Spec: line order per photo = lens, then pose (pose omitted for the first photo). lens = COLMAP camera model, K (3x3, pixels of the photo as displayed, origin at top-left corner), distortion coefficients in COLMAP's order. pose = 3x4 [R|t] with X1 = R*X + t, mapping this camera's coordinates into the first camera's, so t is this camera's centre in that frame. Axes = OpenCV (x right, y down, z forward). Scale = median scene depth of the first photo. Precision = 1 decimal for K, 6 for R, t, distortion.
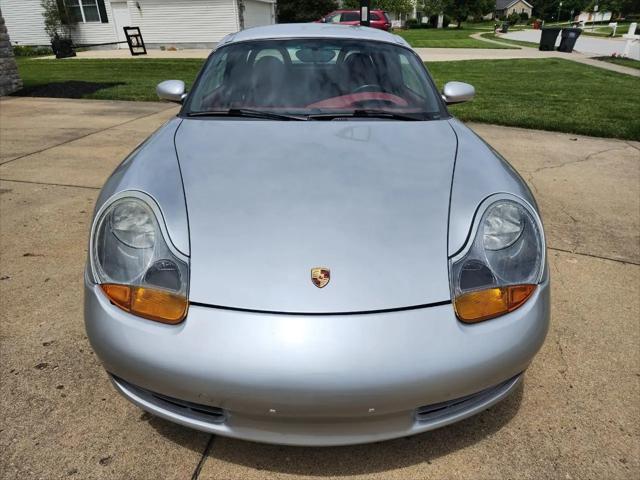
lens RADIAL K [[433.5, 0, 323.0], [0, 433.5, 241.3], [0, 0, 1]] dist [0.067014, -0.064719]
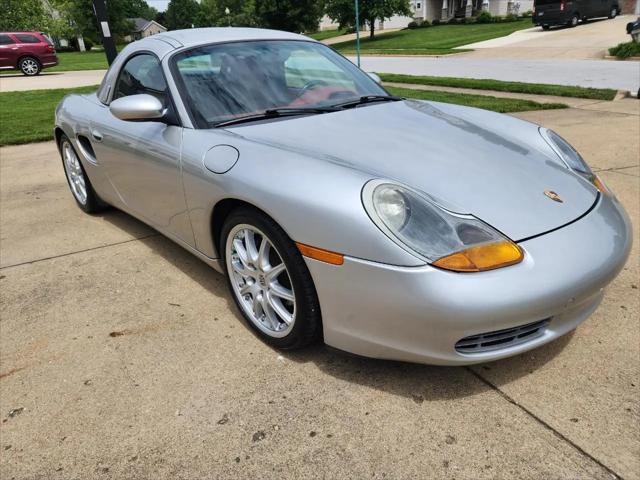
lens RADIAL K [[433.5, 0, 323.0], [0, 433.5, 241.3], [0, 0, 1]] dist [0.067014, -0.064719]
pose [[0.751230, -0.298946, 0.588459, -0.740784], [0.322585, 0.944109, 0.067807, -0.056824], [-0.575840, 0.138890, 0.805678, 0.190833]]
